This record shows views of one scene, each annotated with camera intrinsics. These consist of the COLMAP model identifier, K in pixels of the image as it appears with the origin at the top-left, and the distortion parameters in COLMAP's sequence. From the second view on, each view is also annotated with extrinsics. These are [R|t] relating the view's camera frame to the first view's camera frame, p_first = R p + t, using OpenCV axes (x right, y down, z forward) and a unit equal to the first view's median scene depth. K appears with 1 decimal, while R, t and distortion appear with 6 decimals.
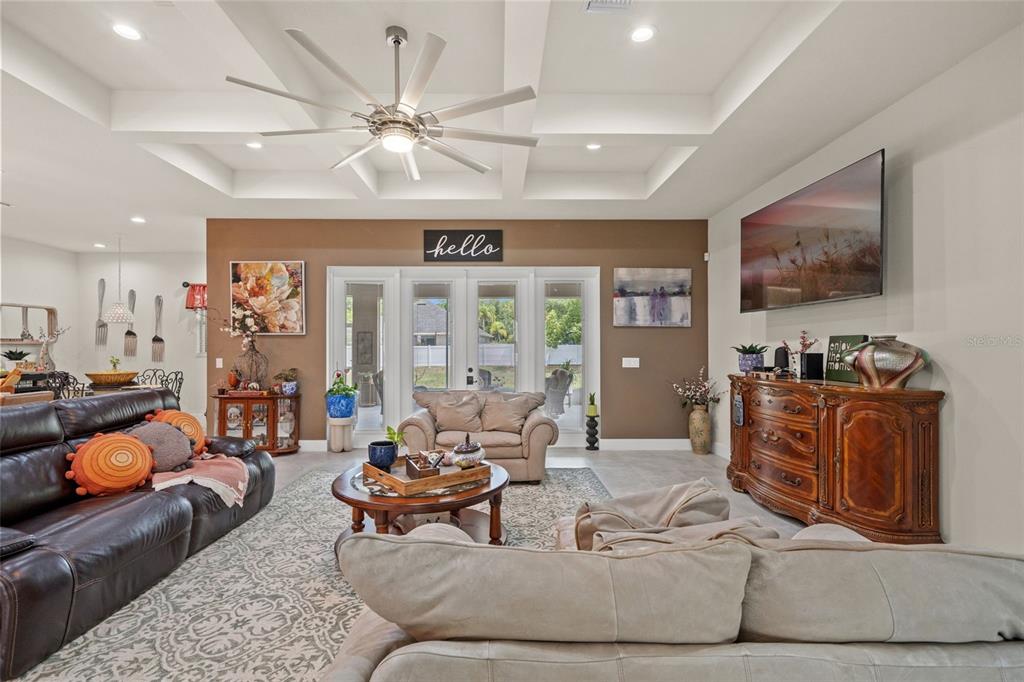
lens RADIAL K [[462.1, 0, 506.9], [0, 462.1, 343.5], [0, 0, 1]] dist [-0.000937, -0.000023]
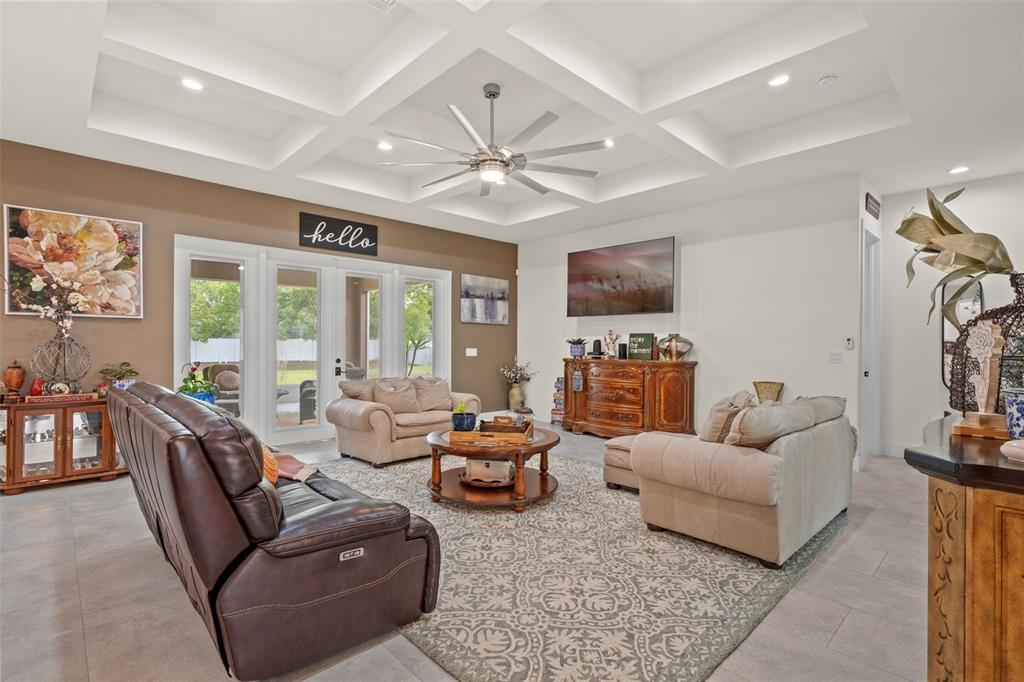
lens RADIAL K [[481.0, 0, 510.0], [0, 481.0, 344.3], [0, 0, 1]] dist [-0.000399, 0.000043]
pose [[0.735691, 0.005216, 0.677298, -0.531807], [-0.012435, 0.999906, 0.005806, 0.011602], [-0.677204, -0.012693, 0.735686, -0.007748]]
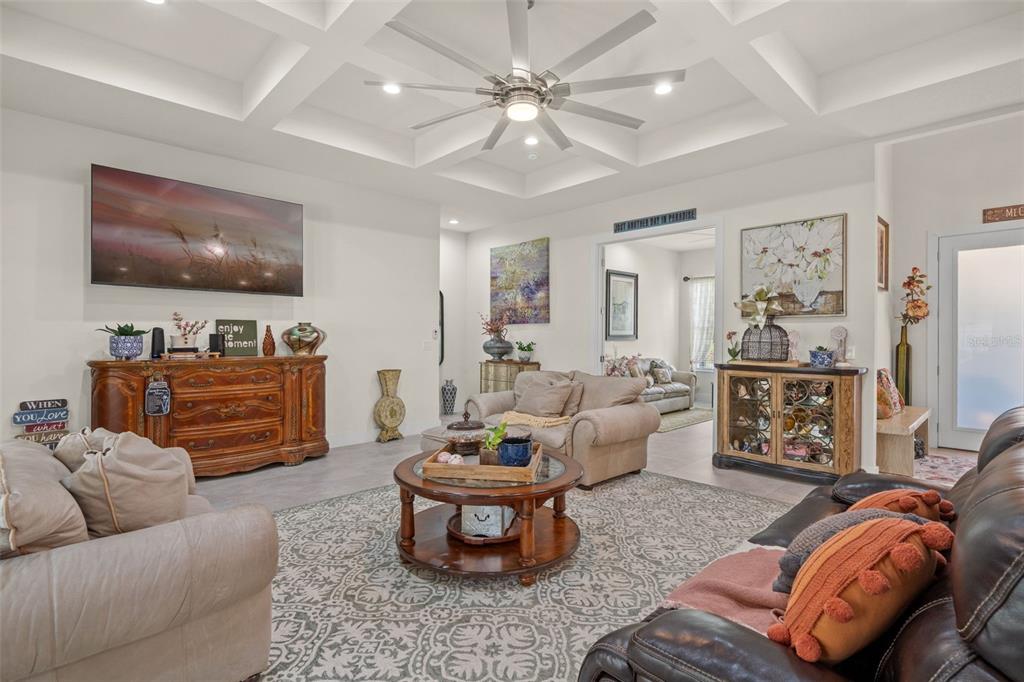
lens RADIAL K [[491.7, 0, 510.8], [0, 491.7, 331.8], [0, 0, 1]] dist [-0.000607, -0.000075]
pose [[-0.676086, 0.004801, 0.736807, -0.470072], [-0.010310, 0.999819, -0.015975, 0.017571], [-0.736751, -0.018397, -0.675914, 0.824247]]
